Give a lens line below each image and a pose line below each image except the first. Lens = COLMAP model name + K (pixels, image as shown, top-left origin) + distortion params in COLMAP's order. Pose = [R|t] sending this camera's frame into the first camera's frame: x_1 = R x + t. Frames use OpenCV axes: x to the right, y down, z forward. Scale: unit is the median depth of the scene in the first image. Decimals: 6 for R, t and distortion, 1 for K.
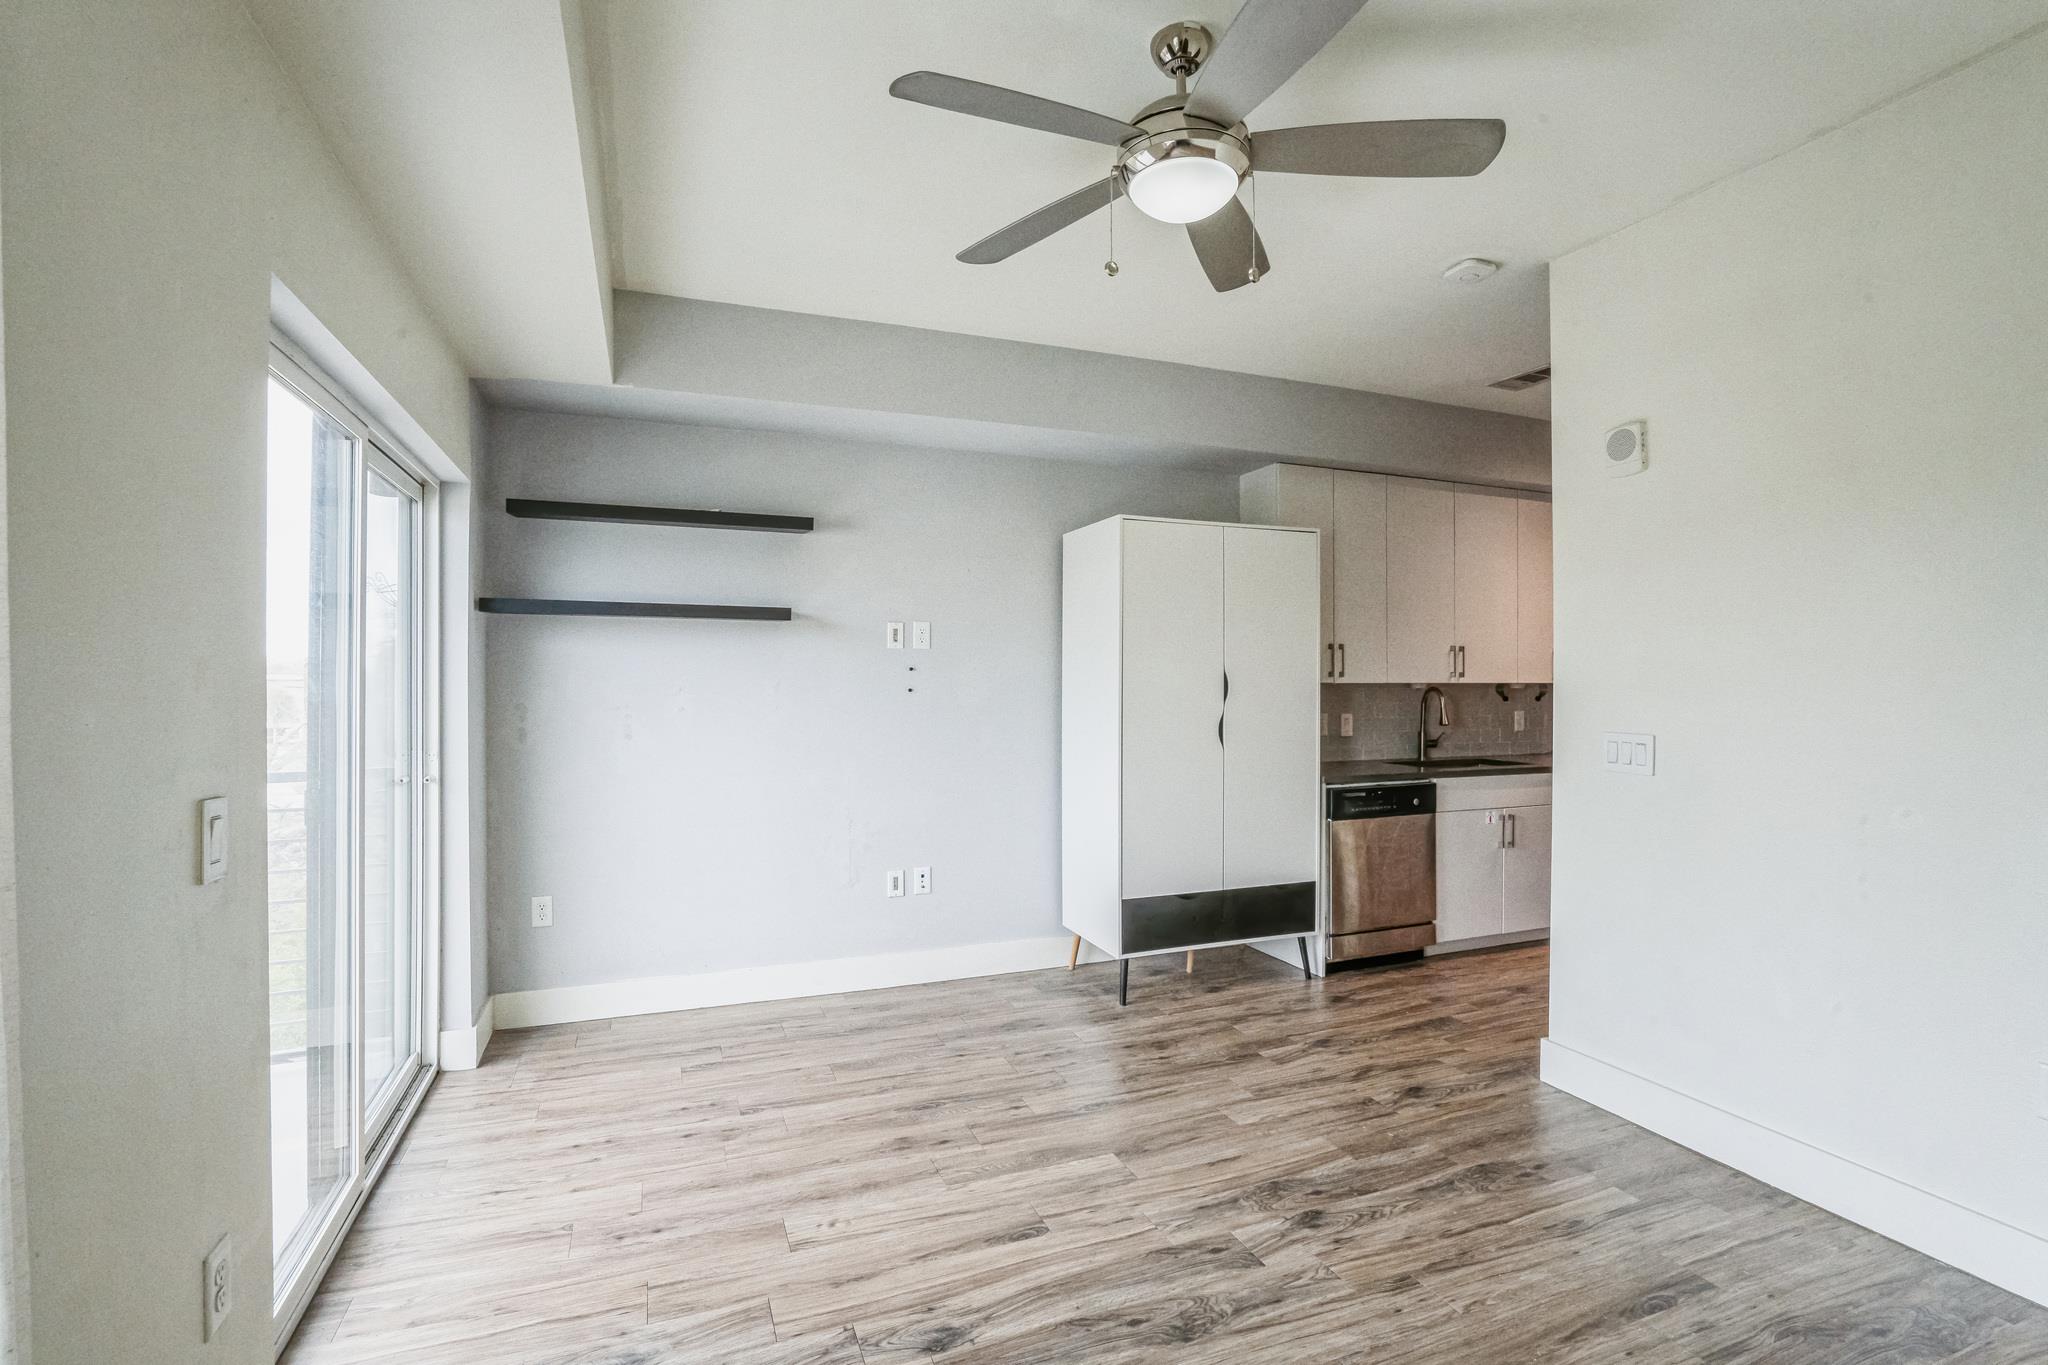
lens RADIAL K [[964.2, 0, 1028.4], [0, 964.2, 673.3], [0, 0, 1]] dist [-0.060381, 0.023903]
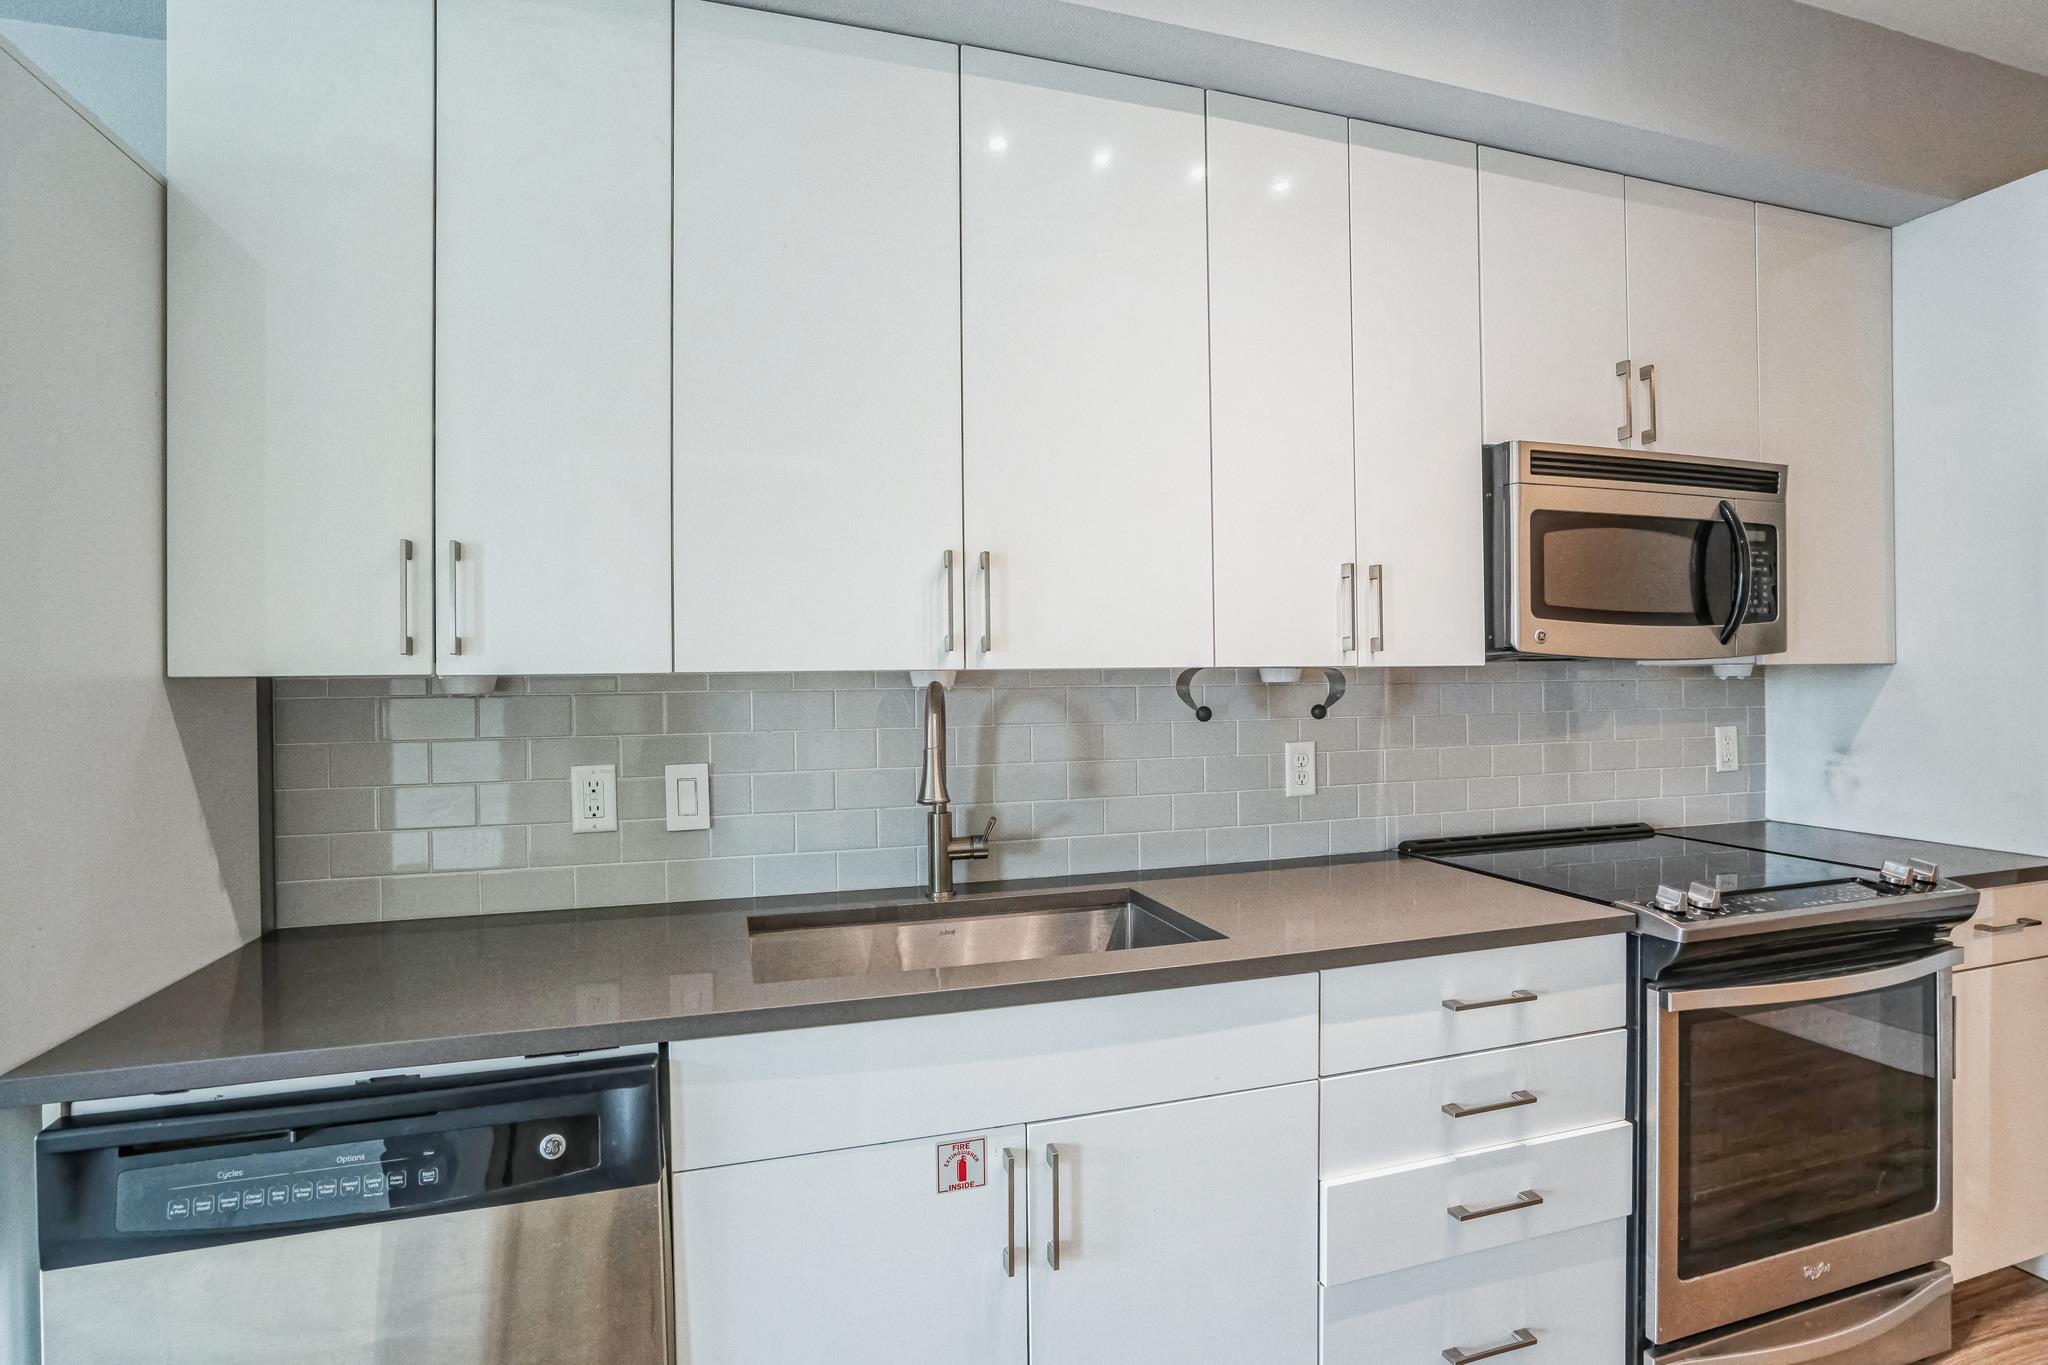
lens RADIAL K [[964.2, 0, 1028.4], [0, 964.2, 673.3], [0, 0, 1]] dist [-0.060381, 0.023903]
pose [[0.997199, -0.016309, -0.072991, 0.489340], [0.016767, 0.999843, 0.005666, 0.009821], [0.072887, -0.006874, 0.997317, 0.681521]]
